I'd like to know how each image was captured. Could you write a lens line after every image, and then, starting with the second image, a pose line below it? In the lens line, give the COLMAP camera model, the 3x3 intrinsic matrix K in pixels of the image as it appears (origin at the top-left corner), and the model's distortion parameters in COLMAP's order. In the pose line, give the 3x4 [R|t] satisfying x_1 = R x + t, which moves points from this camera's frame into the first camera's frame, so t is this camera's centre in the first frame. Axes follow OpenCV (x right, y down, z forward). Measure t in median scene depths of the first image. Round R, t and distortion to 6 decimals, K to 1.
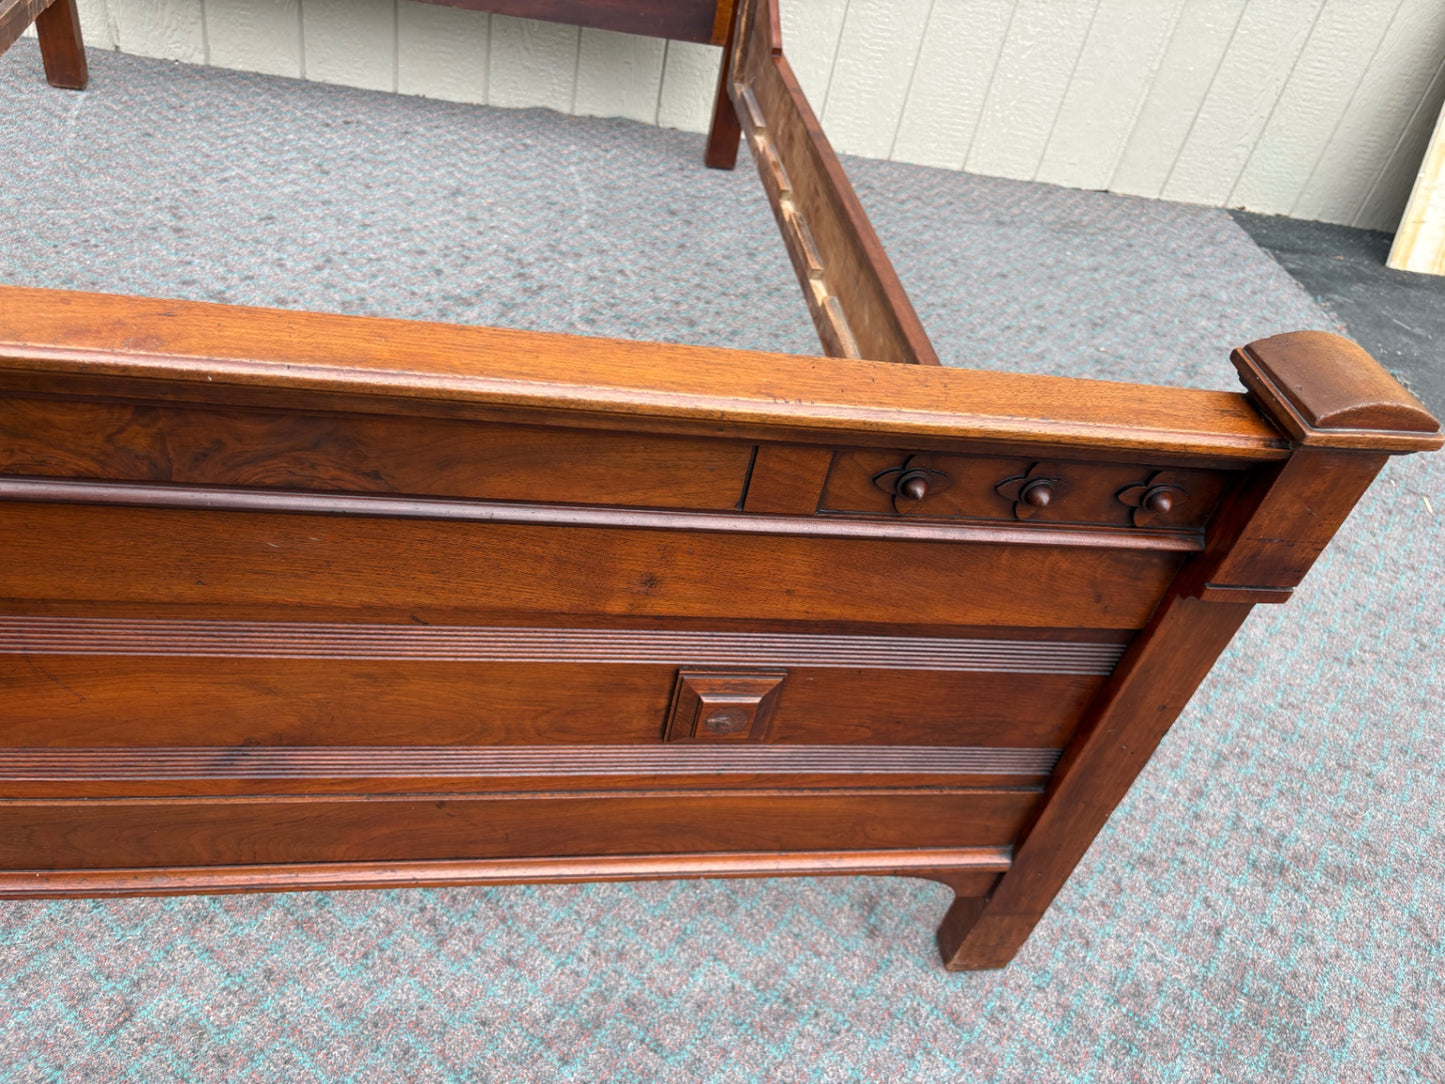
lens RADIAL K [[1111.8, 0, 724.5], [0, 1111.8, 547.8], [0, 0, 1]] dist [0.006502, -0.009431]
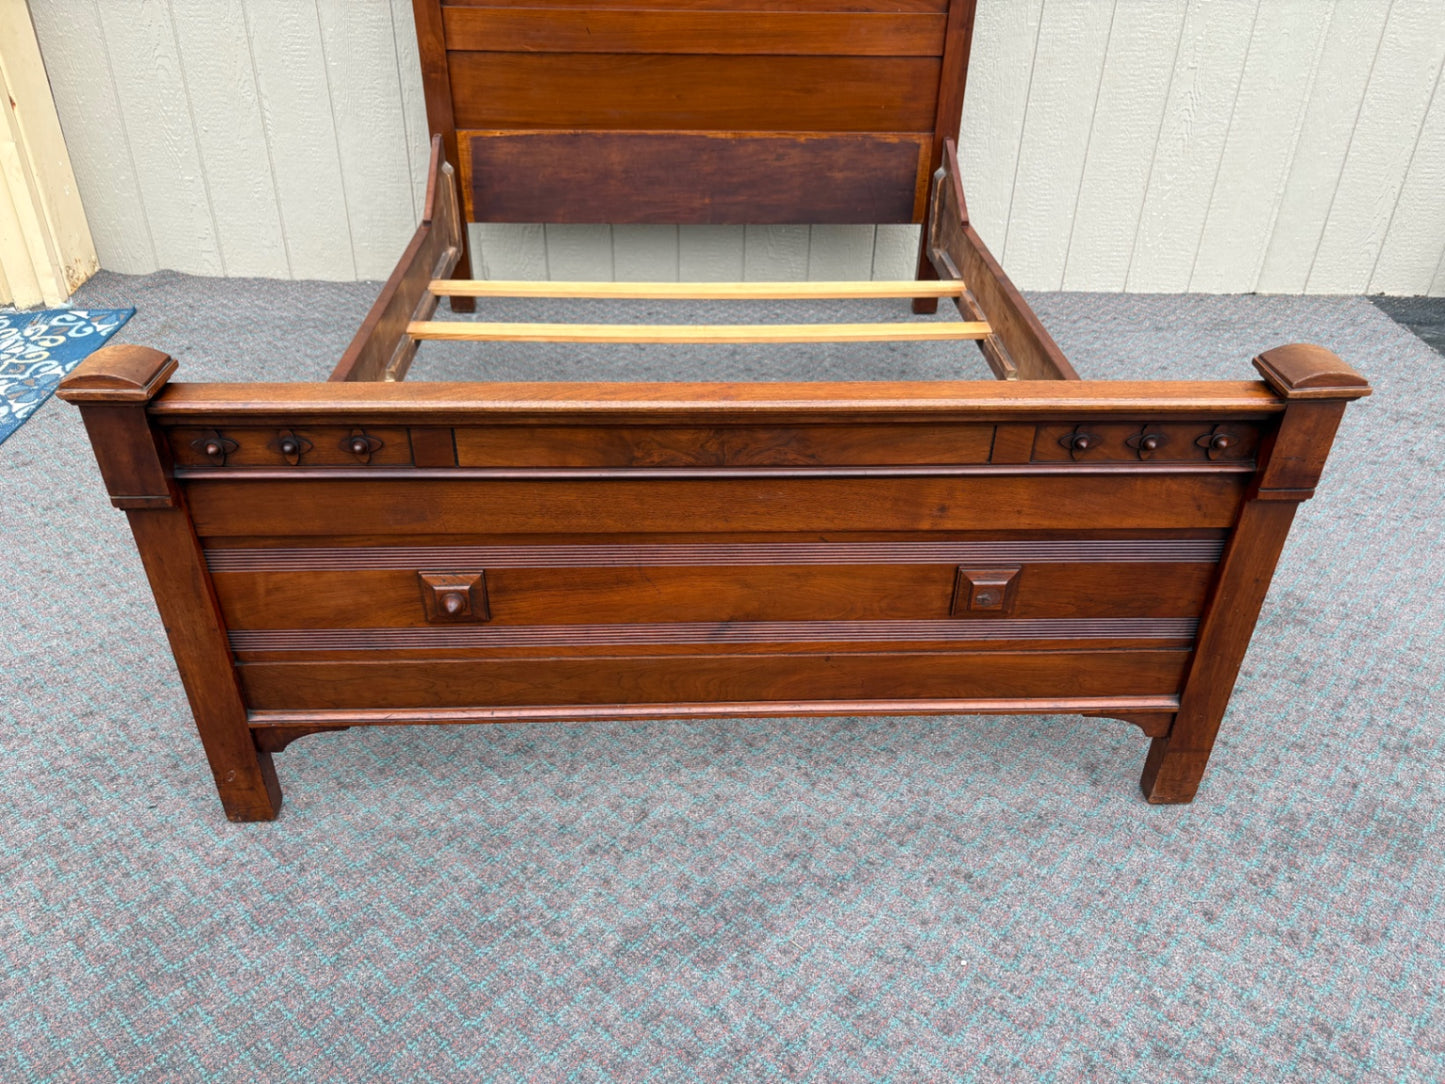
lens RADIAL K [[1103.6, 0, 723.7], [0, 1103.6, 548.2], [0, 0, 1]] dist [0.019394, -0.011836]
pose [[0.981078, -0.082020, -0.175381, -0.045987], [0.057213, 0.988197, -0.142101, 0.145113], [0.184966, 0.129379, 0.974191, -0.384528]]
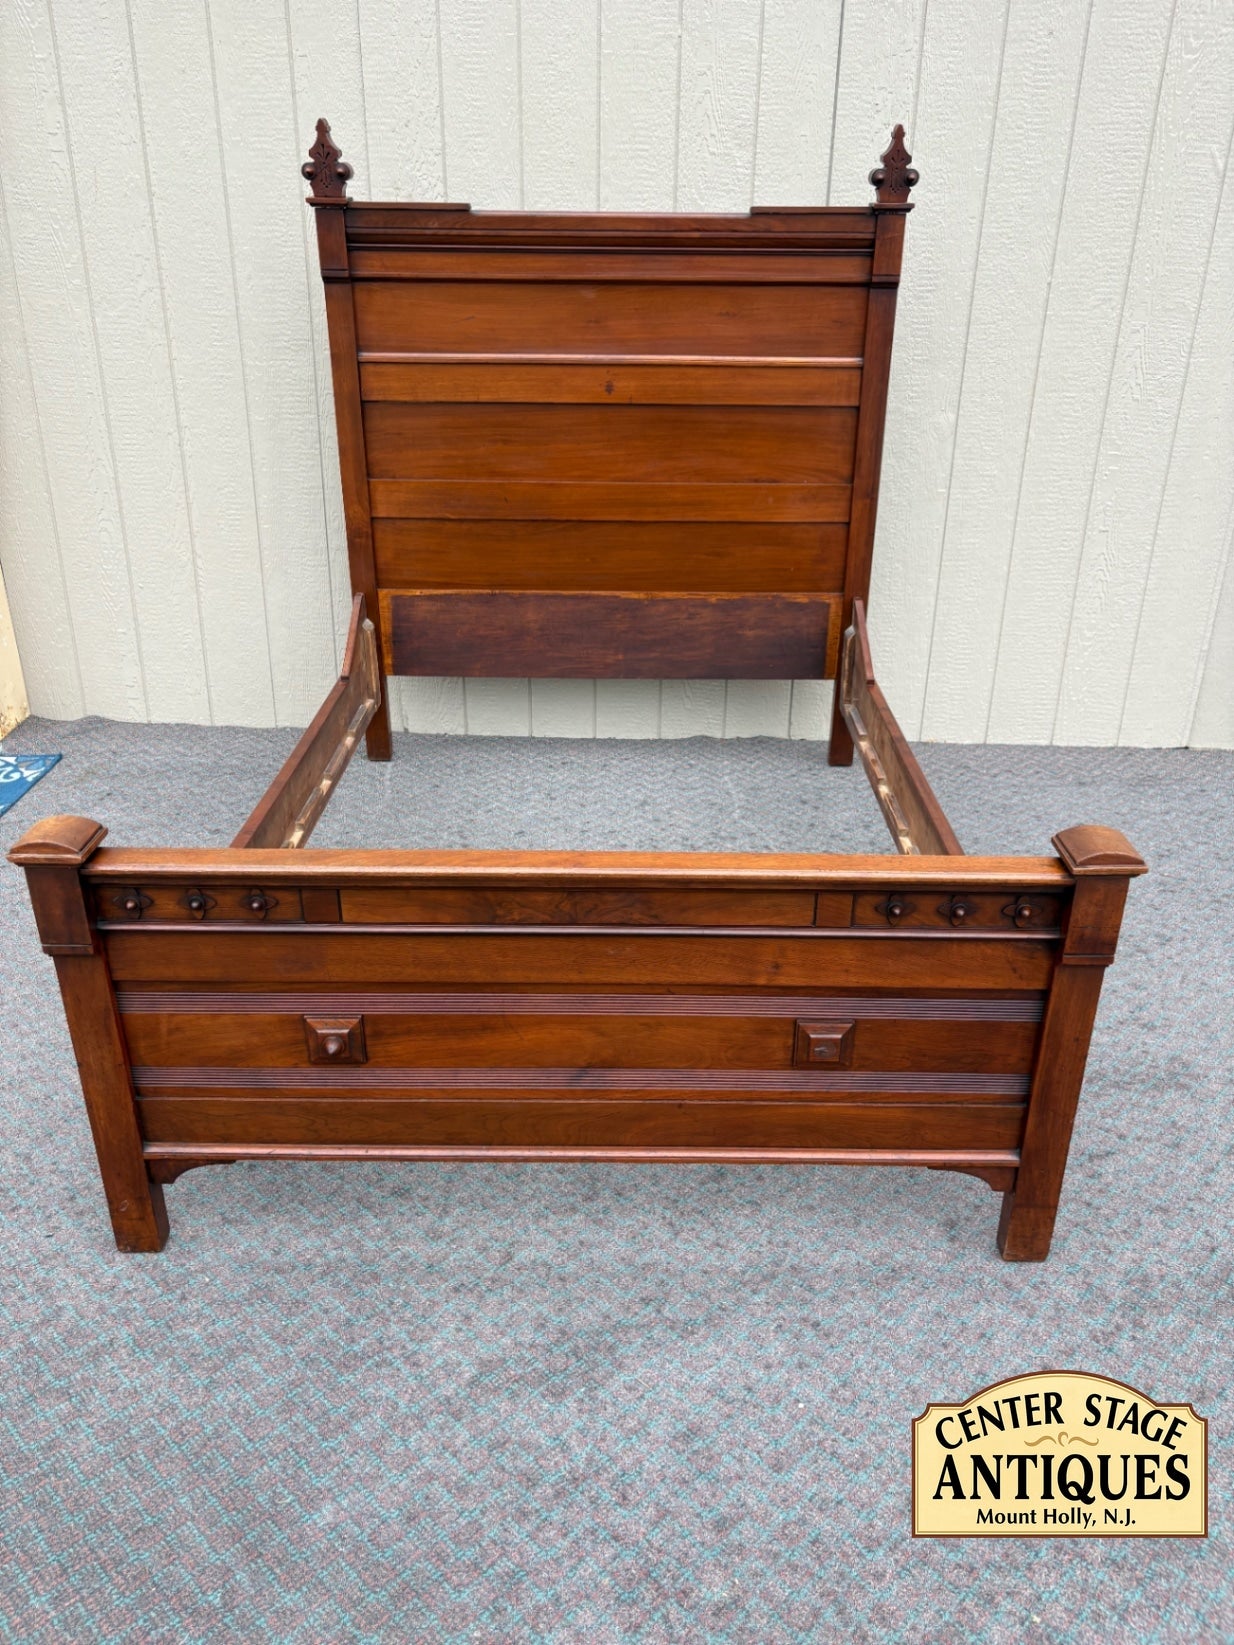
lens RADIAL K [[1248.8, 0, 626.7], [0, 1248.8, 834.4], [0, 0, 1]] dist [0.035162, -0.045438]
pose [[0.973448, -0.092446, -0.209409, 0.073347], [0.032159, 0.960979, -0.274746, 0.180803], [0.226637, 0.260717, 0.938436, -0.569311]]
